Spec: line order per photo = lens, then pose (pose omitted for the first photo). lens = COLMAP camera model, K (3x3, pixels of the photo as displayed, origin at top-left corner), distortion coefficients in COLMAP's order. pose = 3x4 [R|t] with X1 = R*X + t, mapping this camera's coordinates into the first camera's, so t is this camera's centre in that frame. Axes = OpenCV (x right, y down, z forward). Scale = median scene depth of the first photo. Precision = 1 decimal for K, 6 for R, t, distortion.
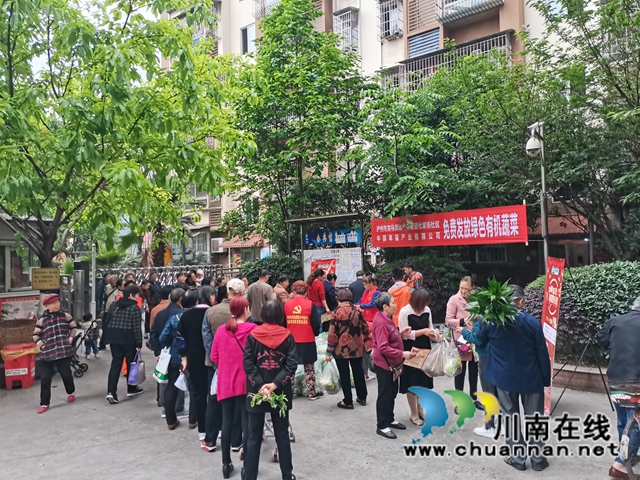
lens RADIAL K [[484.6, 0, 316.3], [0, 484.6, 244.1], [0, 0, 1]] dist [0.065934, -0.072519]
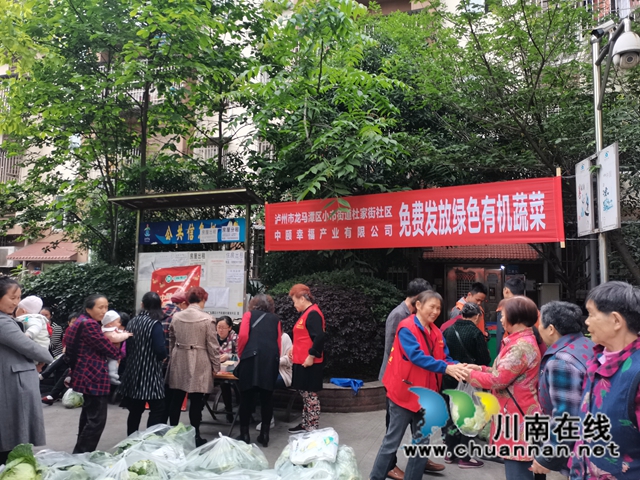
lens RADIAL K [[484.6, 0, 316.6], [0, 484.6, 243.2], [0, 0, 1]] dist [0.065934, -0.072519]
pose [[0.945470, 0.070381, 0.318014, -0.014760], [-0.047234, 0.995681, -0.079930, 0.043314], [-0.322266, 0.060550, 0.944711, 0.428773]]
